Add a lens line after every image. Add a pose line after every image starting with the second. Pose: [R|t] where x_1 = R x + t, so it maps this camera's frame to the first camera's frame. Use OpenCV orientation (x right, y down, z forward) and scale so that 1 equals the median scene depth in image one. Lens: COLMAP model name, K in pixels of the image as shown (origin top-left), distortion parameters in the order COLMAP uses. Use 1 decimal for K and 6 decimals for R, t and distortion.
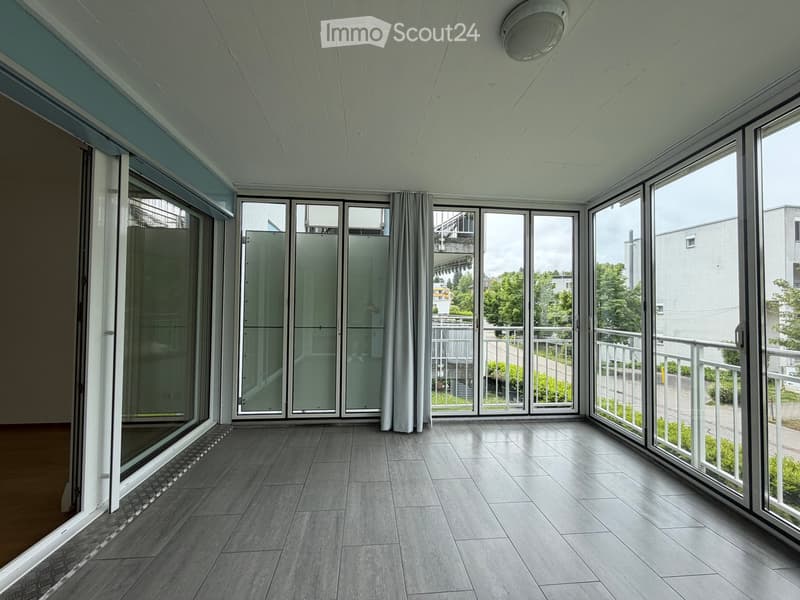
lens RADIAL K [[319.7, 0, 399.8], [0, 319.7, 303.6], [0, 0, 1]] dist [0.000541, 0.000117]
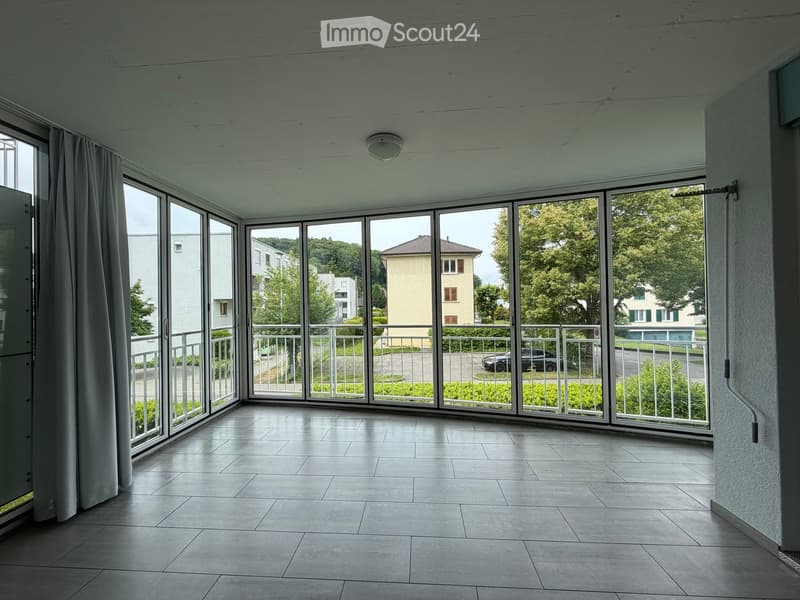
lens RADIAL K [[316.5, 0, 398.5], [0, 316.5, 299.8], [0, 0, 1]] dist [0.000145, 0.000030]
pose [[0.173359, -0.004154, 0.984850, -0.479052], [0.007833, 0.999965, 0.002839, -0.015123], [-0.984828, 0.007223, 0.173385, 0.245285]]
